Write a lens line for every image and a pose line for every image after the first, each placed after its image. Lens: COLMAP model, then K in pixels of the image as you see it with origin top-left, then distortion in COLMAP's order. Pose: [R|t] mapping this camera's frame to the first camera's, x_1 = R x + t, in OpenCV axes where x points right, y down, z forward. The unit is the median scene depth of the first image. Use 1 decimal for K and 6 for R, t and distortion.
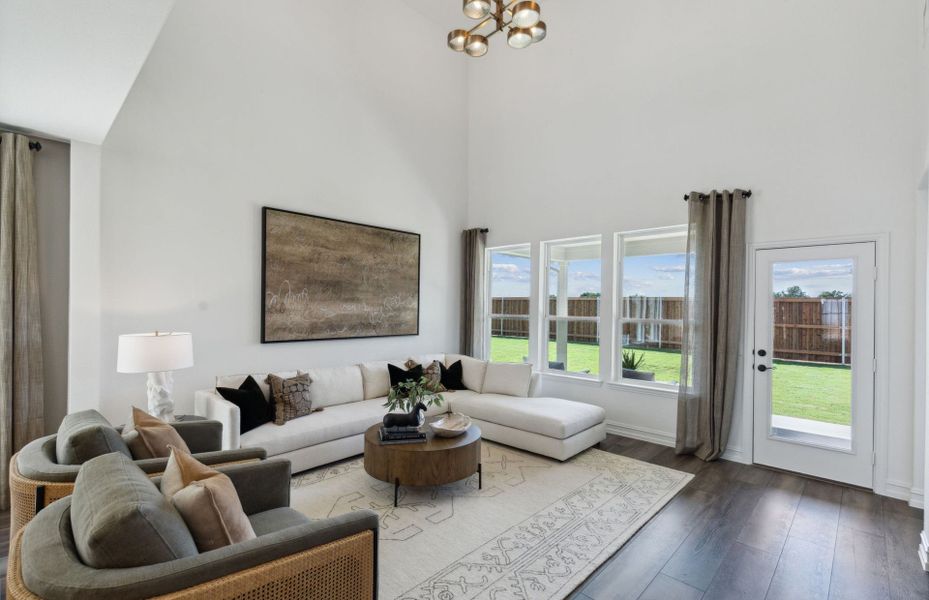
lens RADIAL K [[419.5, 0, 467.2], [0, 419.5, 304.8], [0, 0, 1]] dist [0.008234, -0.002175]
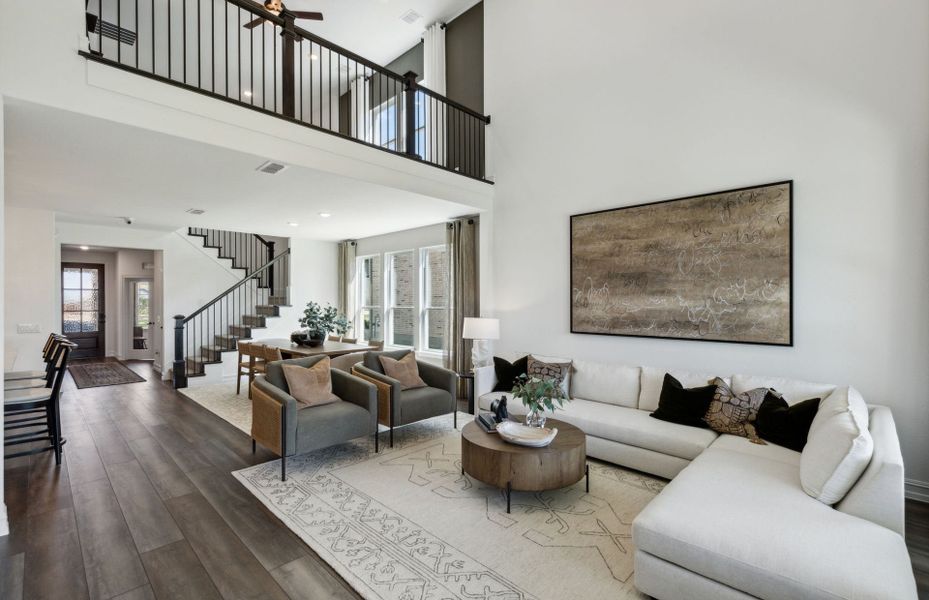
lens RADIAL K [[419.5, 0, 453.2], [0, 419.5, 302.9], [0, 0, 1]] dist [0.008234, -0.002175]
pose [[-0.032863, -0.005132, -0.999447, 0.628219], [0.007666, 0.999956, -0.005386, 0.010923], [0.999430, -0.007839, -0.032822, 0.649129]]
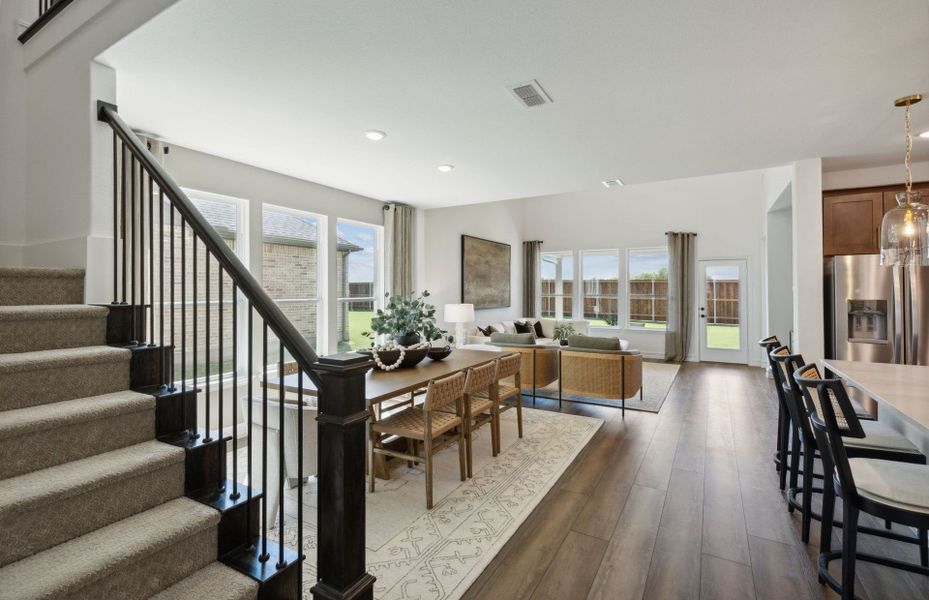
lens RADIAL K [[419.5, 0, 464.3], [0, 419.5, 282.2], [0, 0, 1]] dist [0.008234, -0.002175]
pose [[0.973232, -0.008792, 0.229657, -0.815001], [0.010656, 0.999920, -0.006877, -0.016836], [-0.229579, 0.009140, 0.973247, -0.677200]]
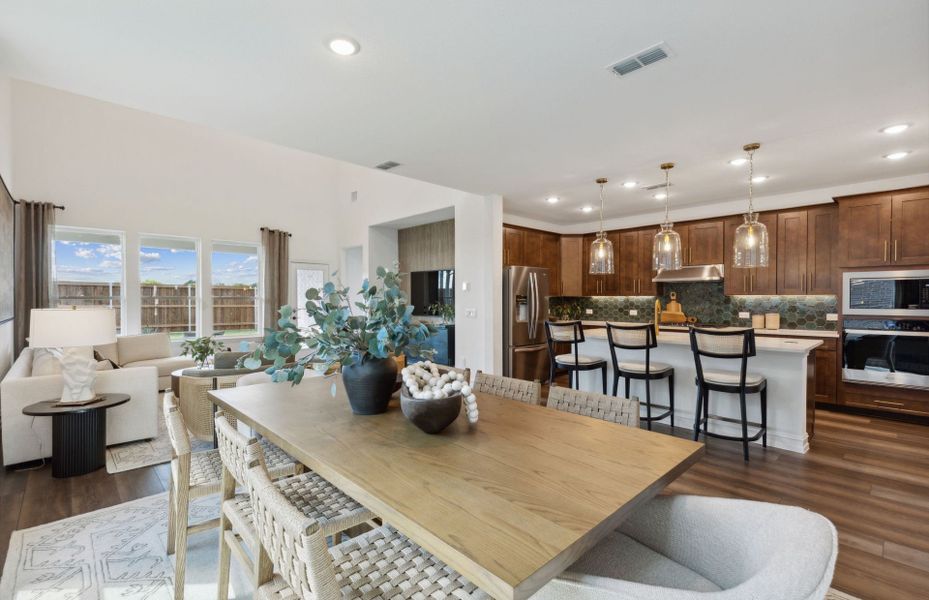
lens RADIAL K [[419.5, 0, 459.6], [0, 419.5, 304.6], [0, 0, 1]] dist [0.008234, -0.002175]
pose [[0.050776, -0.025991, 0.998372, -1.145554], [-0.008045, 0.999618, 0.026432, 0.014288], [-0.998678, -0.009374, 0.050547, 0.052340]]
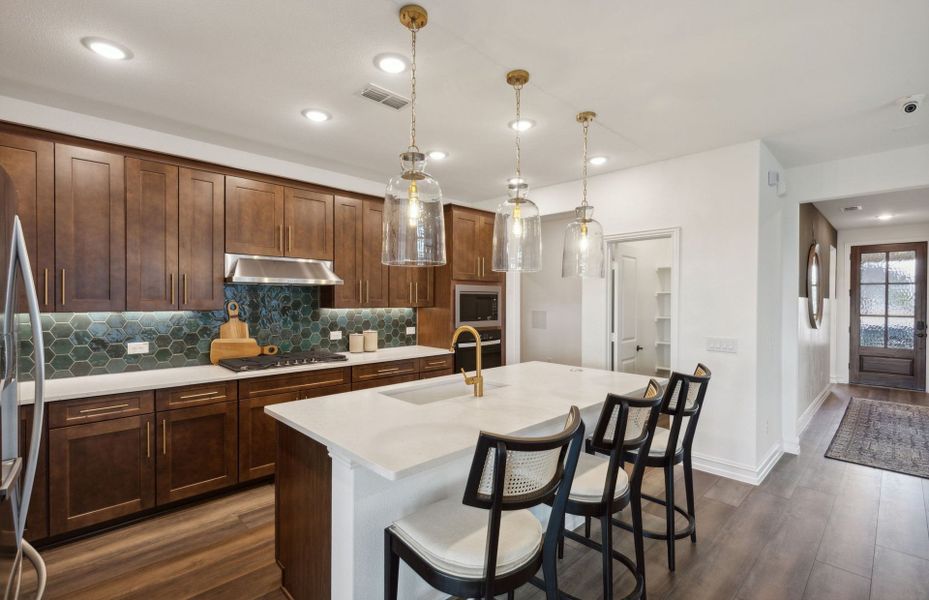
lens RADIAL K [[419.5, 0, 458.8], [0, 419.5, 303.2], [0, 0, 1]] dist [0.008234, -0.002175]
pose [[-0.998755, -0.018951, 0.046154, -0.135121], [-0.018803, 0.999817, 0.003643, -0.004920], [-0.046214, 0.002770, -0.998928, 0.145372]]
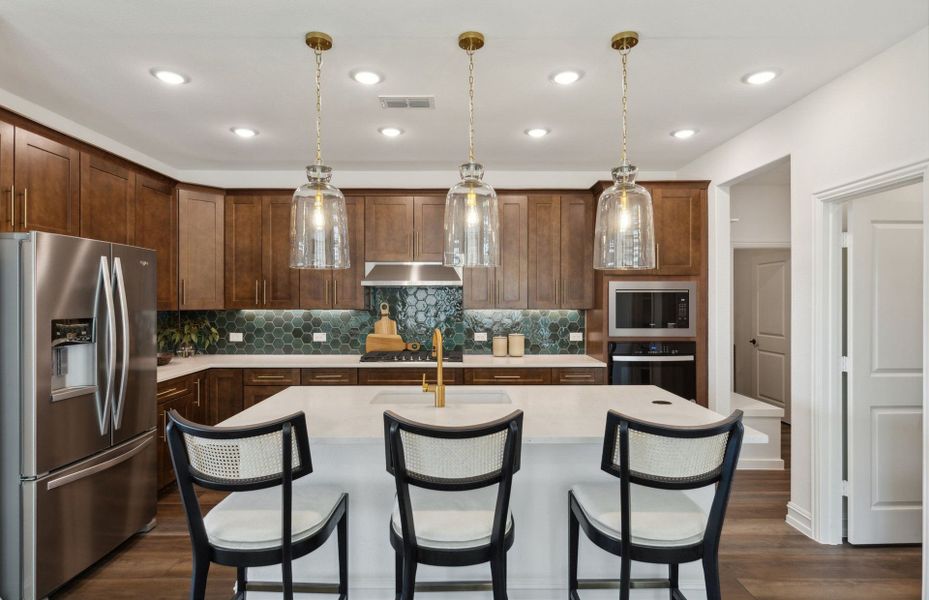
lens RADIAL K [[479.8, 0, 461.4], [0, 479.8, 300.2], [0, 0, 1]] dist [-0.000184, 0.000167]
pose [[-0.694800, -0.017002, 0.719002, -0.527509], [-0.015017, 0.999846, 0.009131, -0.013149], [-0.719046, -0.004454, -0.694948, -0.012484]]
